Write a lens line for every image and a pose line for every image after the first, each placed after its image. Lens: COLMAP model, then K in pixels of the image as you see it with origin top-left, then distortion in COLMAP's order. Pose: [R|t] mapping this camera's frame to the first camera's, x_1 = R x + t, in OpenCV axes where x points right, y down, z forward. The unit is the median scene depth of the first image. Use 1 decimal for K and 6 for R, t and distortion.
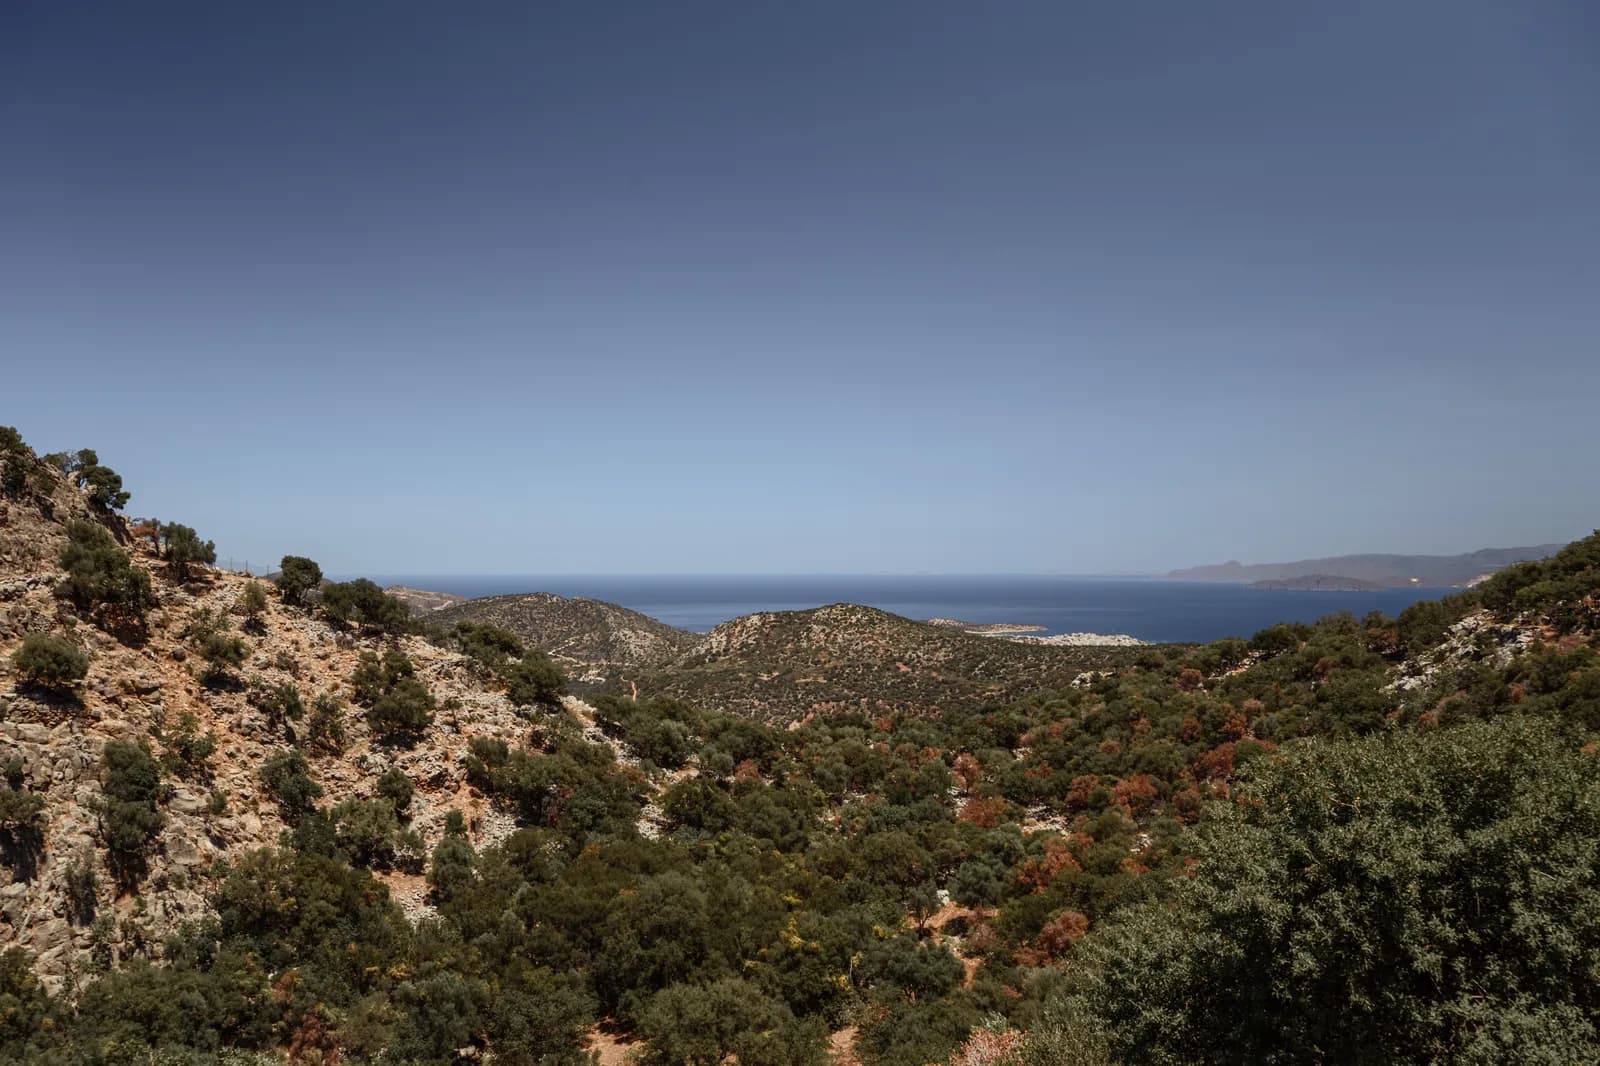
lens RADIAL K [[1297.5, 0, 808.3], [0, 1297.5, 536.8], [0, 0, 1]] dist [0.006588, 0.014544]
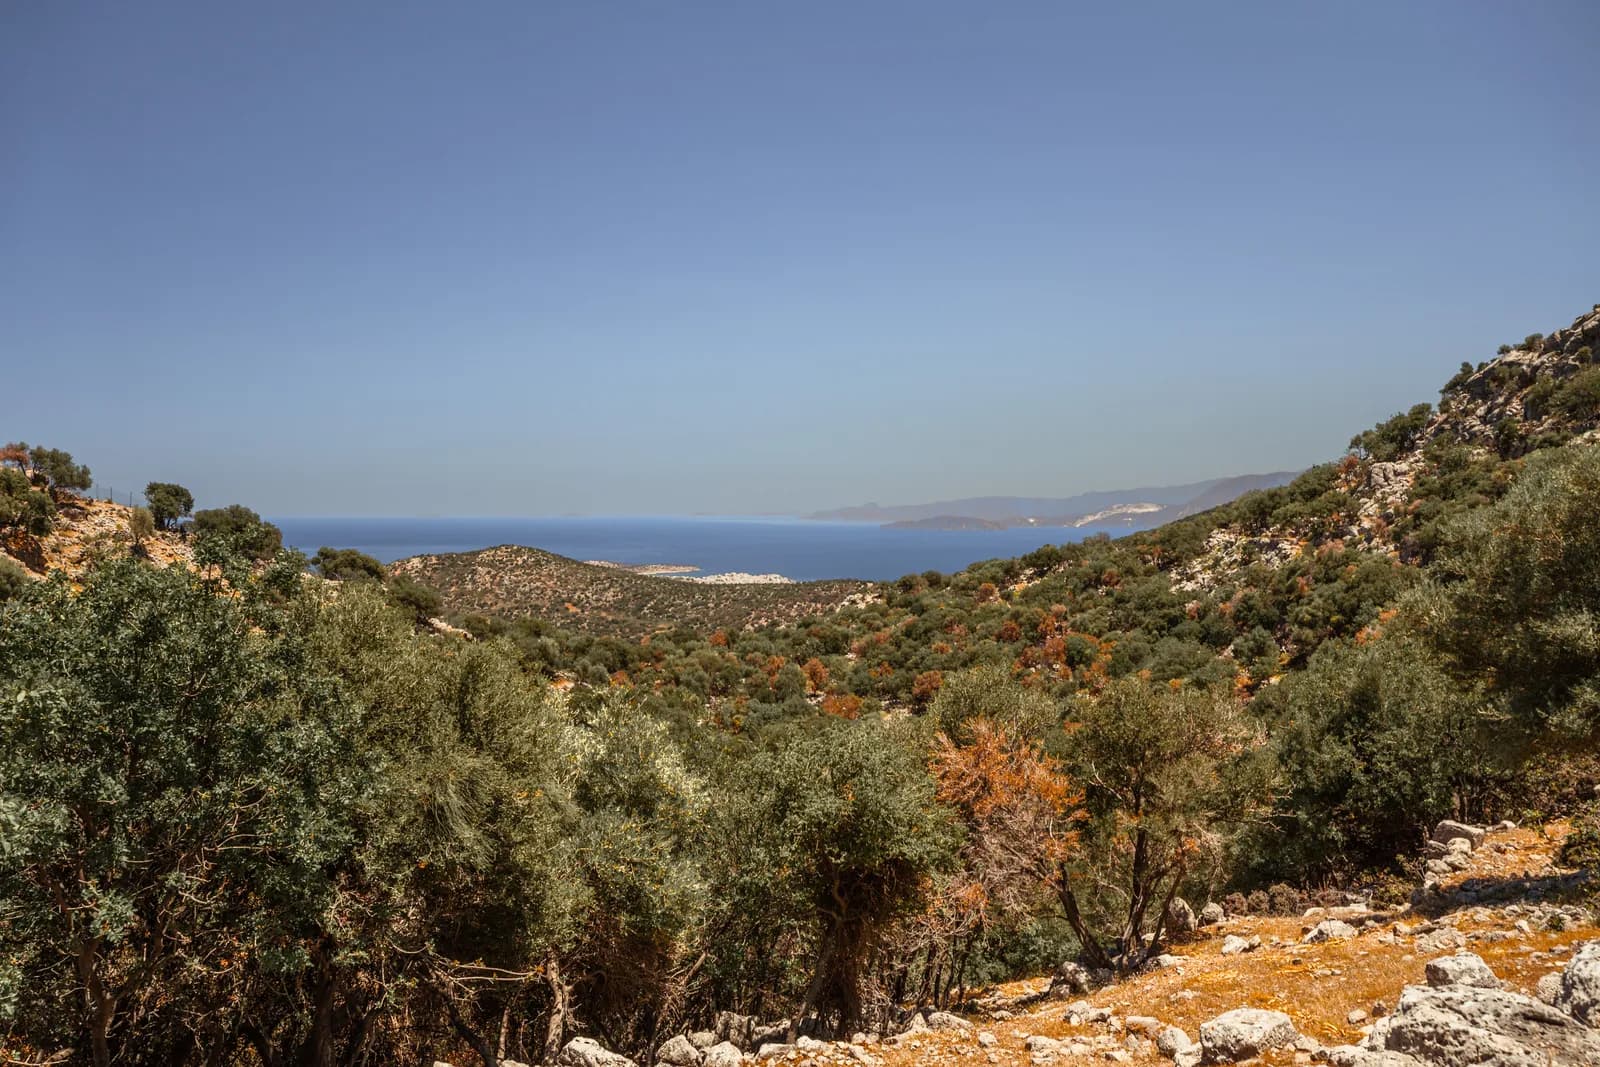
lens RADIAL K [[1297.5, 0, 797.3], [0, 1297.5, 533.7], [0, 0, 1]] dist [0.006588, 0.014544]
pose [[0.967197, -0.006040, 0.253957, -0.164439], [-0.004781, 0.999107, 0.041969, 0.009031], [-0.253984, -0.041806, 0.966304, -0.080657]]
